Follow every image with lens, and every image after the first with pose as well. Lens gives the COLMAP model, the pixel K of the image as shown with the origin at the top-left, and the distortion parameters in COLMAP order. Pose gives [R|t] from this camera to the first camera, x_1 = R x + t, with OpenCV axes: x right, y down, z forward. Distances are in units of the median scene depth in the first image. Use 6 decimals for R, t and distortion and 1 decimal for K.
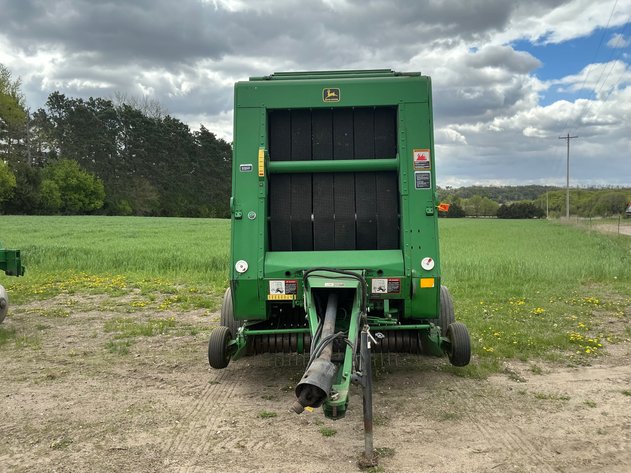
lens RADIAL K [[517.0, 0, 319.7], [0, 517.0, 238.9], [0, 0, 1]] dist [0.059394, -0.109987]
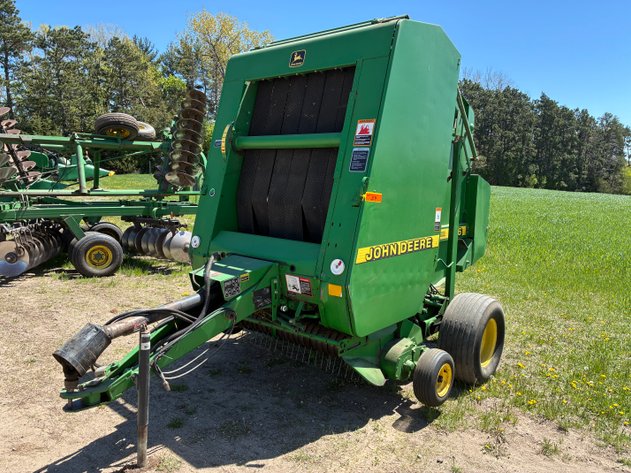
lens RADIAL K [[471.6, 0, 318.5], [0, 471.6, 243.0], [0, 0, 1]] dist [0.047099, -0.000351]
pose [[0.780332, 0.124293, -0.612889, 0.595351], [-0.074485, 0.991546, 0.106249, -0.060242], [0.620914, -0.037258, 0.782993, 0.399916]]
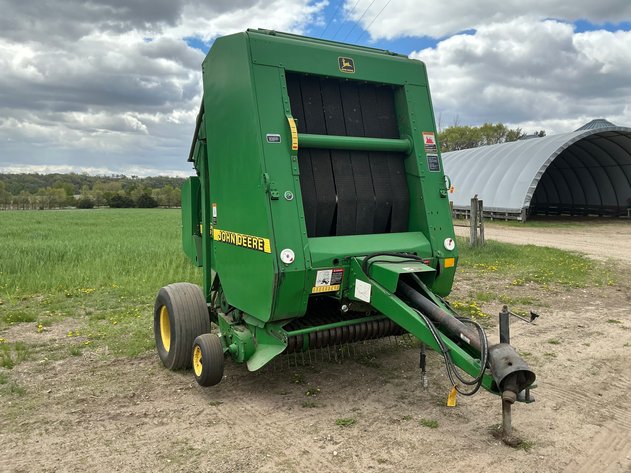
lens RADIAL K [[517.0, 0, 319.7], [0, 517.0, 238.9], [0, 0, 1]] dist [0.059394, -0.109987]
pose [[0.841960, -0.033127, 0.538522, -0.538328], [0.022939, 0.999409, 0.025615, 0.004926], [-0.539052, -0.009214, 0.842222, 0.258242]]
